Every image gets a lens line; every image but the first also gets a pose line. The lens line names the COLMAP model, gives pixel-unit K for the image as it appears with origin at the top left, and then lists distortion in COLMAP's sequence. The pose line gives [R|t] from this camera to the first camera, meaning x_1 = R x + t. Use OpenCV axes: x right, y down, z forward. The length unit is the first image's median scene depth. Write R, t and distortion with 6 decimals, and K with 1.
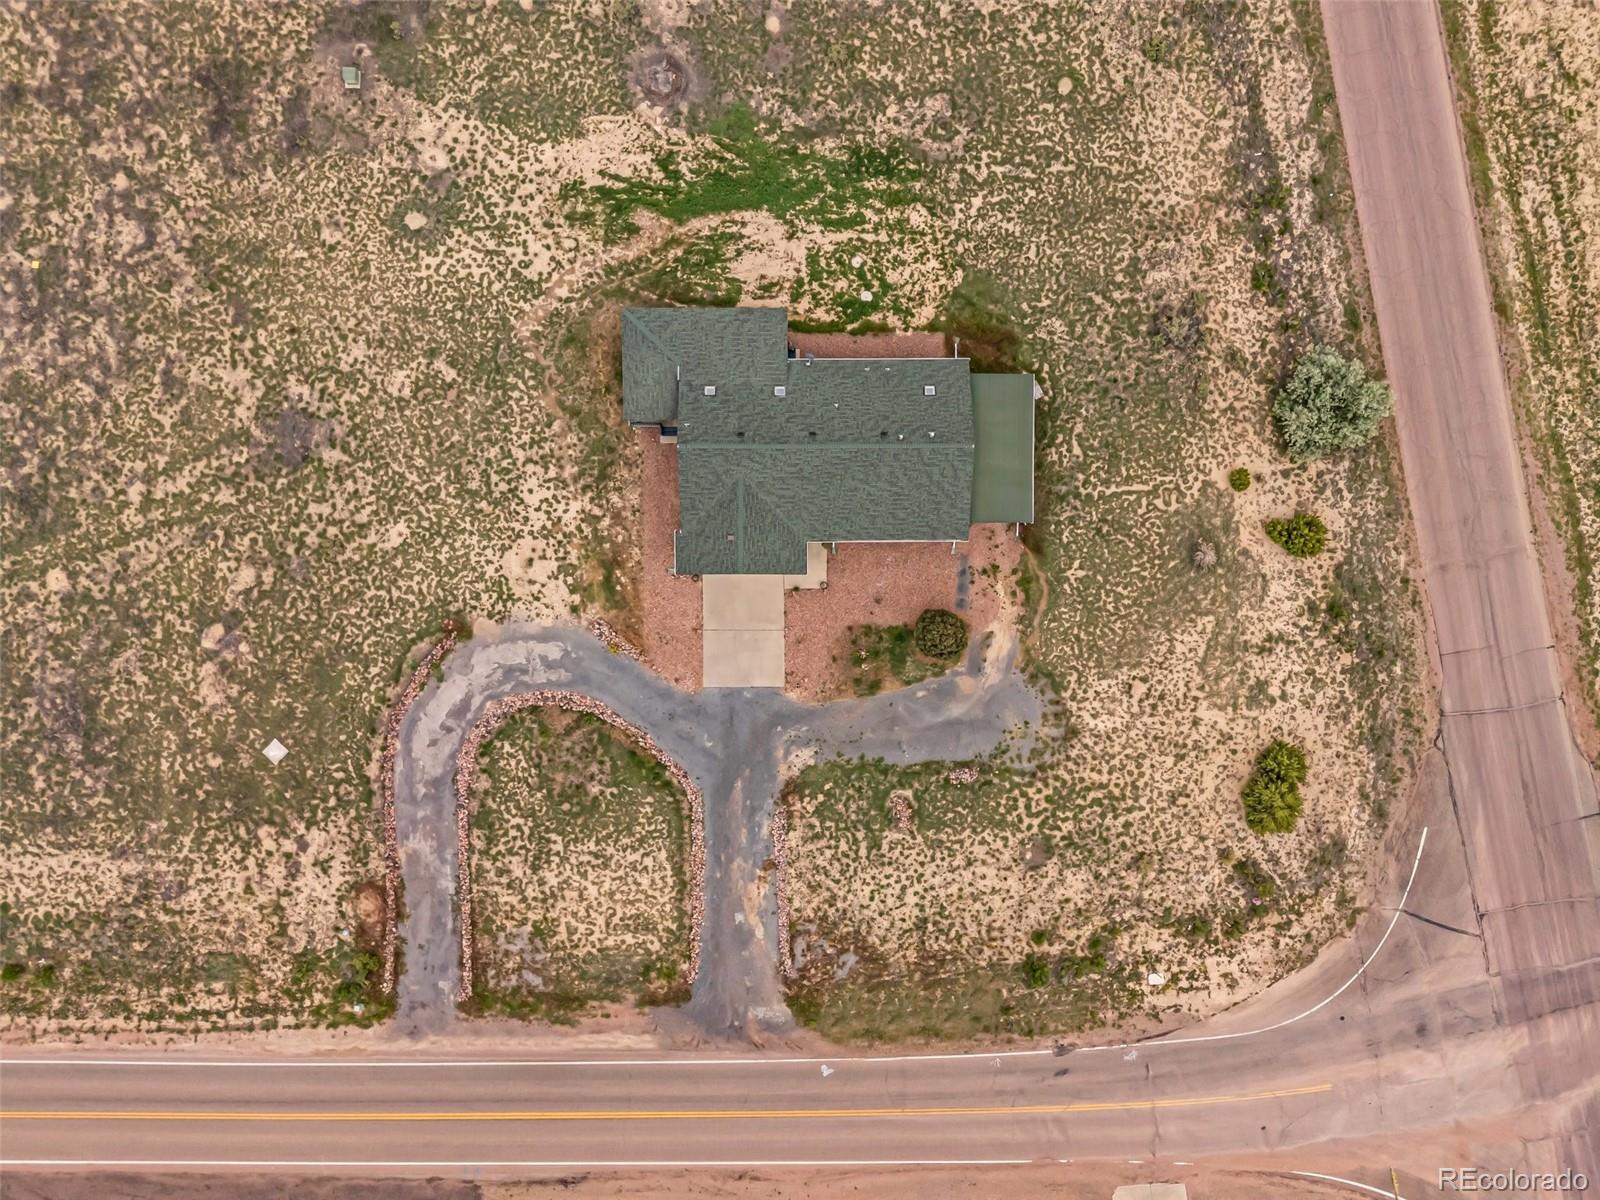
lens RADIAL K [[1173.0, 0, 796.8], [0, 1173.0, 598.2], [0, 0, 1]] dist [0.069737, -0.061641]
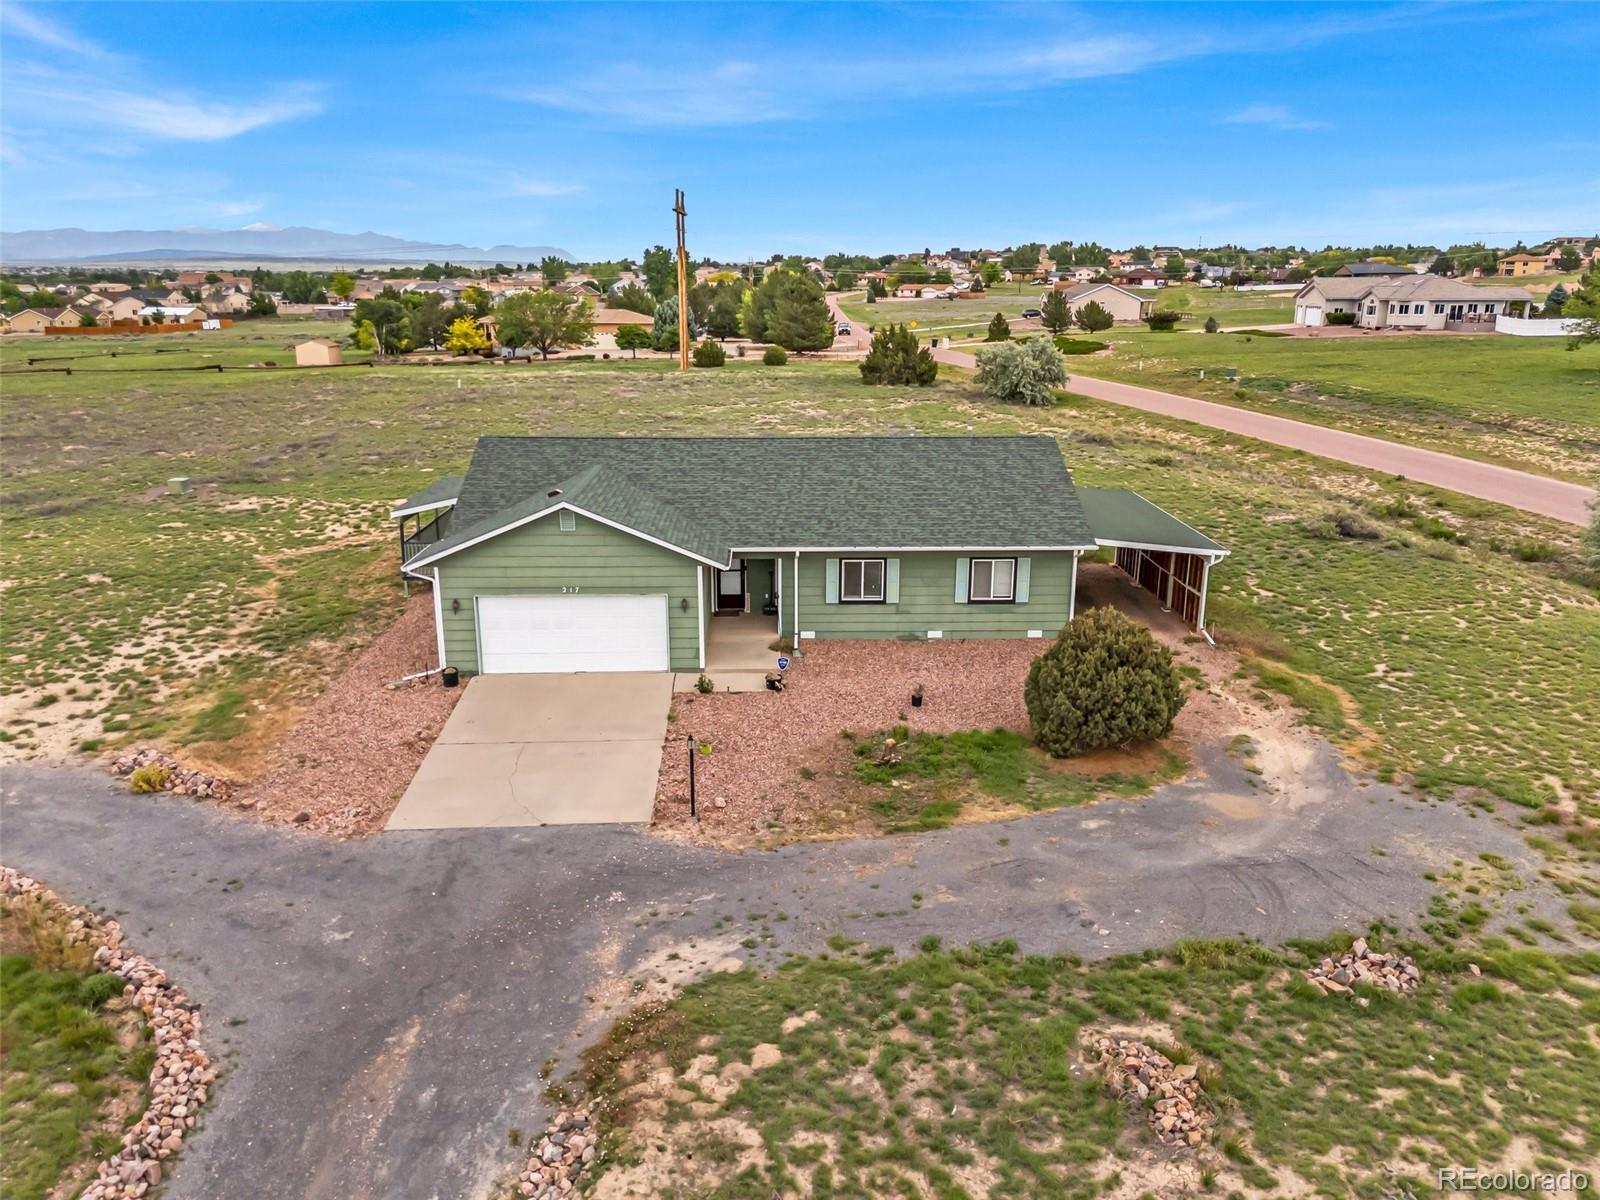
lens RADIAL K [[1173.0, 0, 800.0], [0, 1173.0, 602.4], [0, 0, 1]] dist [0.069737, -0.061641]
pose [[0.999605, -0.014148, 0.024286, 0.022464], [0.027147, 0.262221, -0.964626, 0.364098], [0.007280, 0.964904, 0.262502, 0.865800]]
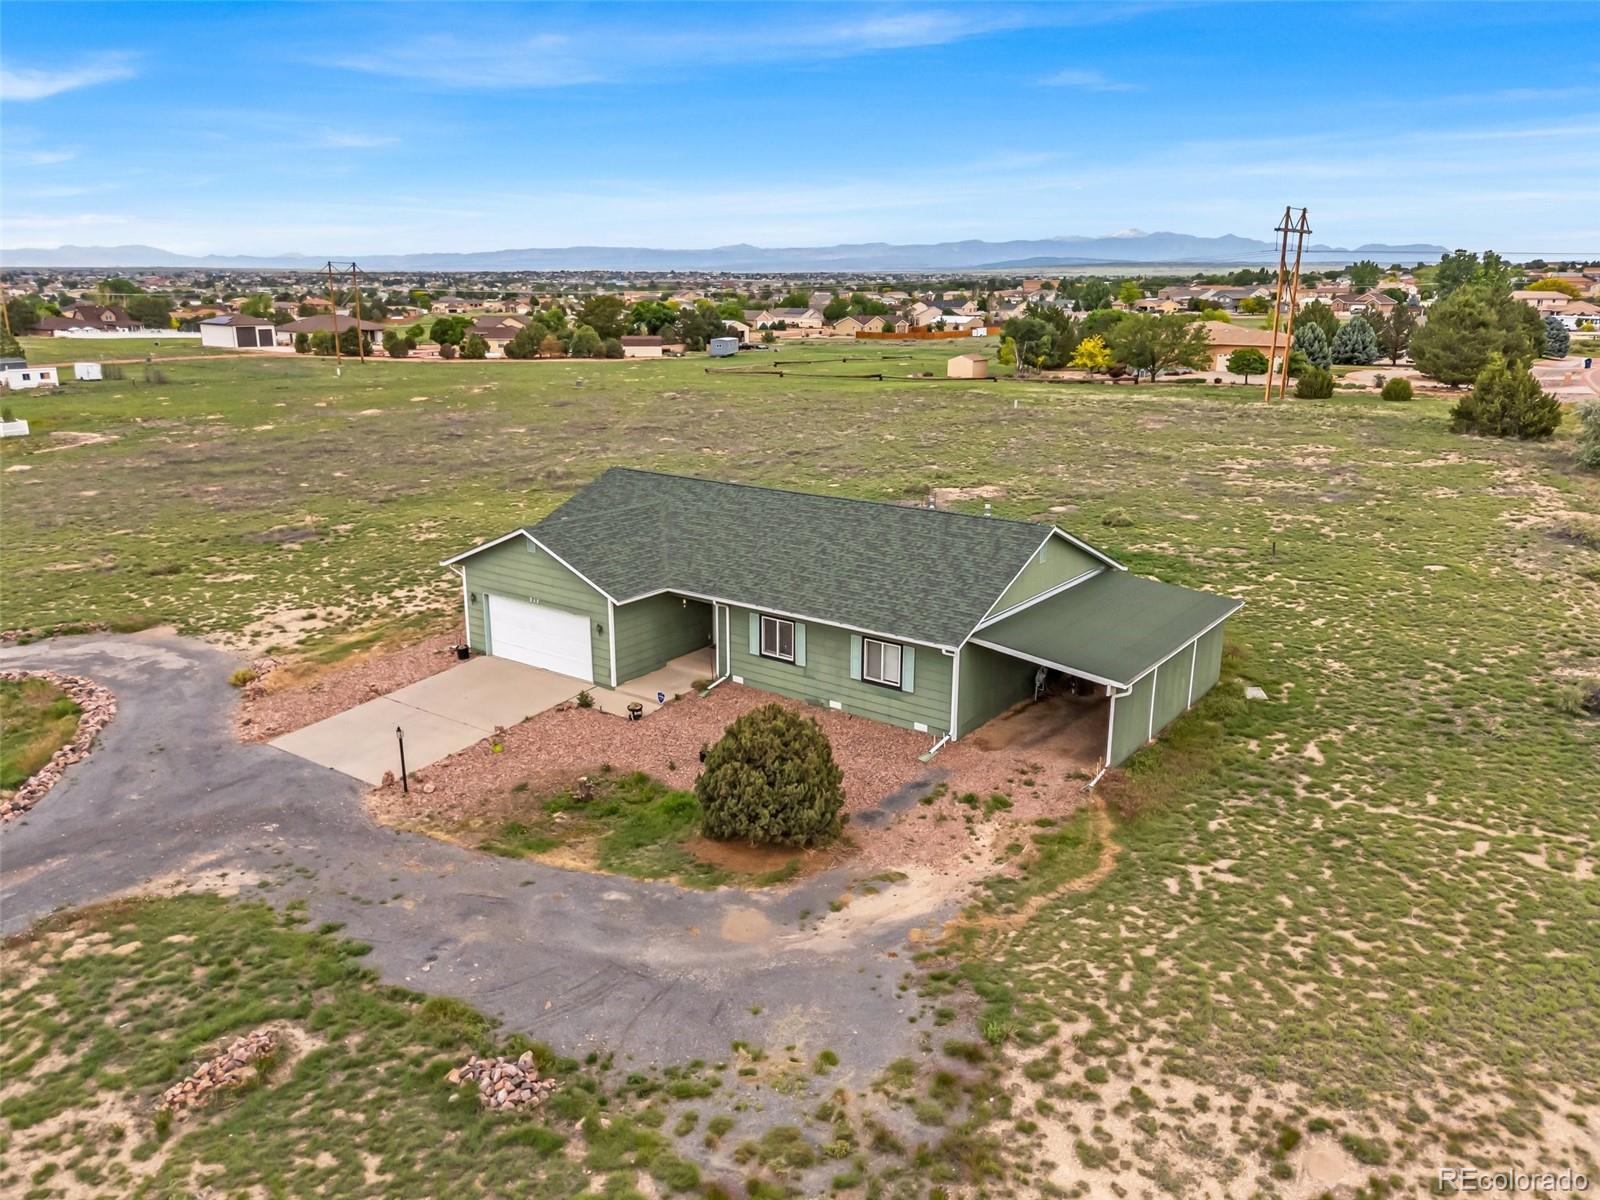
lens RADIAL K [[1173.0, 0, 801.6], [0, 1173.0, 601.6], [0, 0, 1]] dist [0.069737, -0.061641]
pose [[0.803172, 0.152886, -0.575795, 0.323414], [-0.595747, 0.206582, -0.776150, 0.288054], [0.000287, 0.966411, 0.257003, 0.841266]]
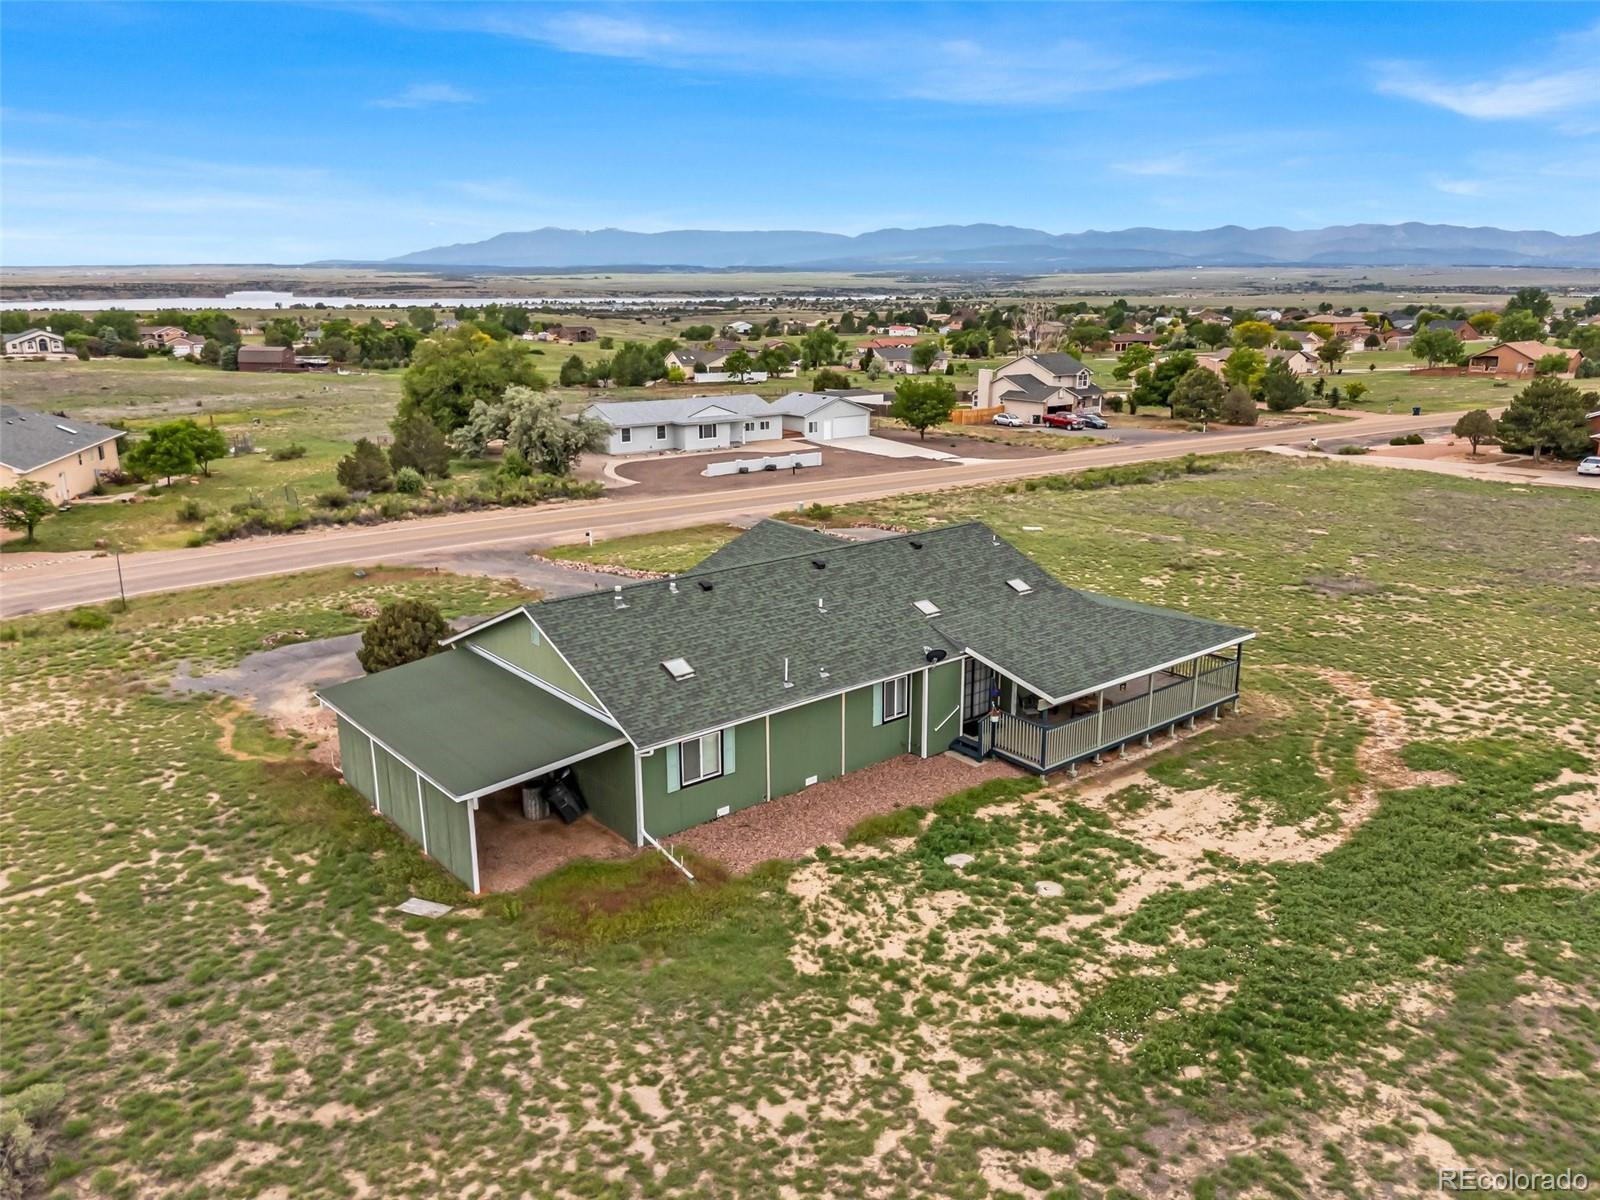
lens RADIAL K [[1173.0, 0, 800.3], [0, 1173.0, 602.7], [0, 0, 1]] dist [0.069737, -0.061641]
pose [[-0.770806, 0.158958, -0.616920, 0.317109], [-0.636992, -0.207434, 0.742437, -0.485065], [-0.009955, 0.965248, 0.261146, 0.819359]]
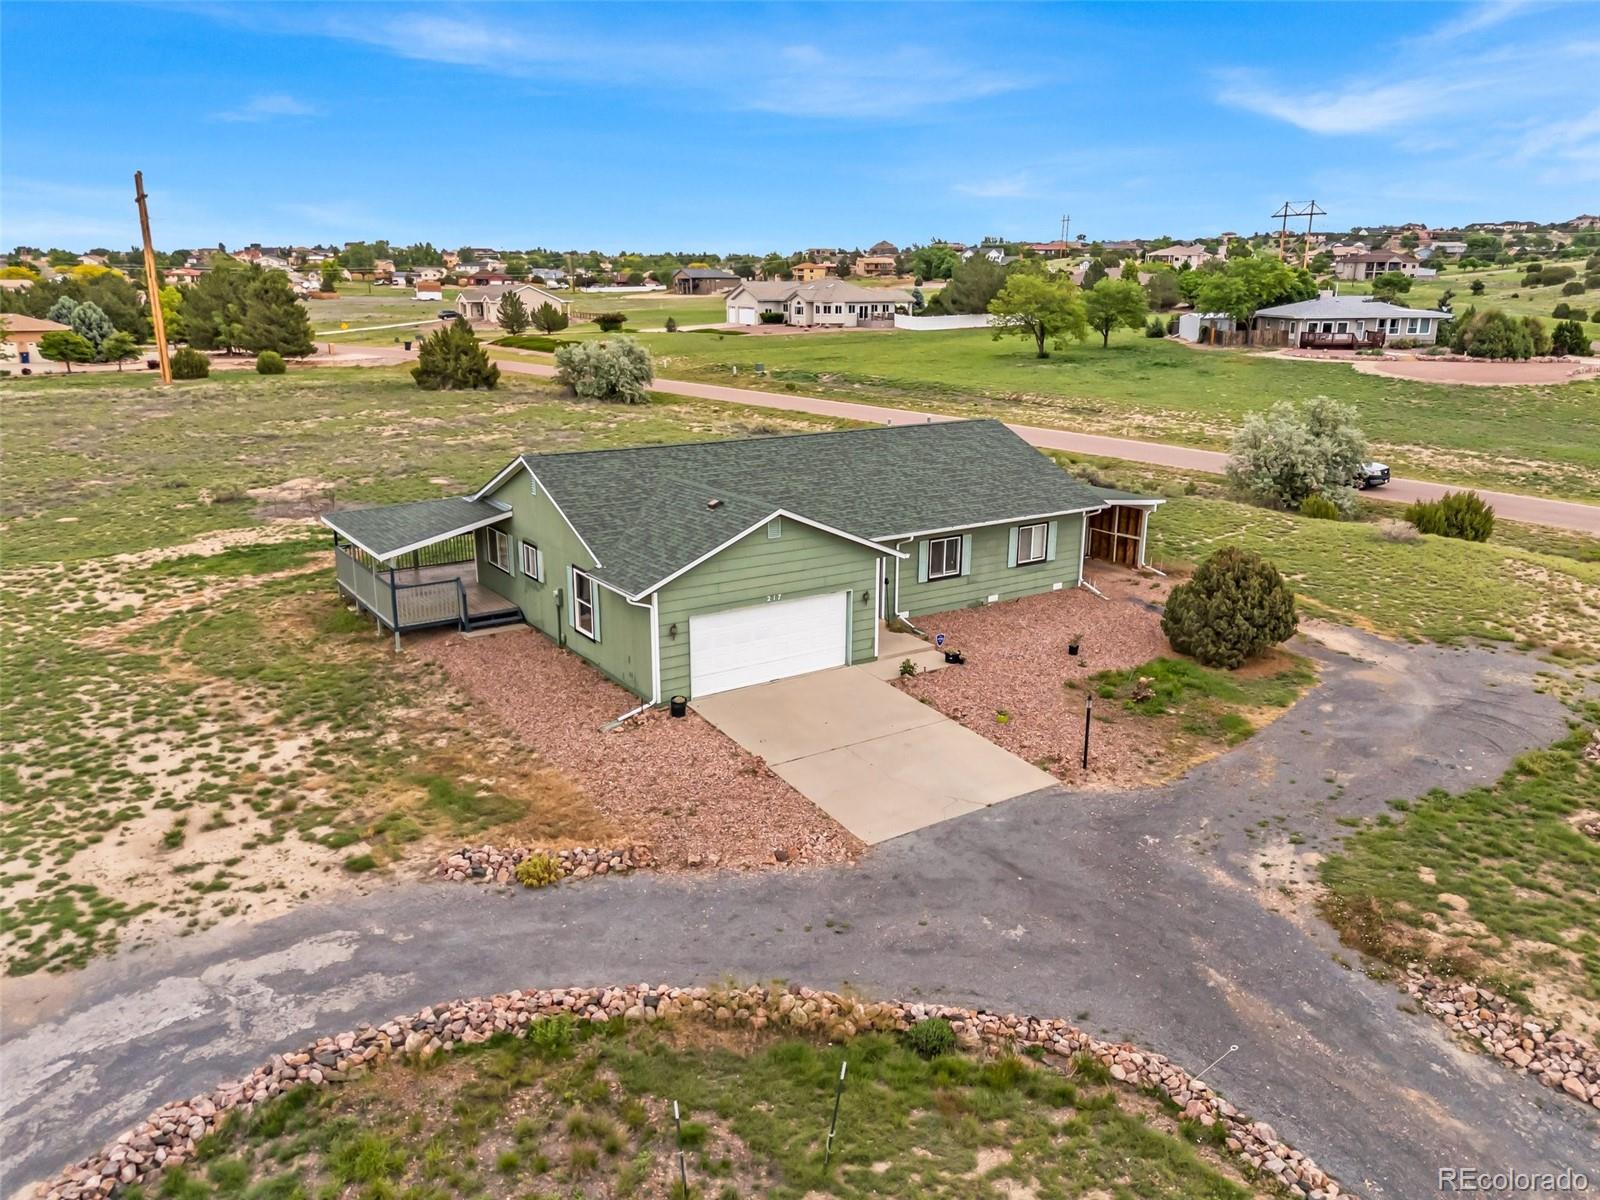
lens RADIAL K [[1173.0, 0, 798.6], [0, 1173.0, 607.7], [0, 0, 1]] dist [0.069737, -0.061641]
pose [[0.834832, -0.154513, 0.528376, -0.246390], [0.550453, 0.221218, -0.805024, 0.297133], [0.007501, 0.962906, 0.269732, 0.863276]]
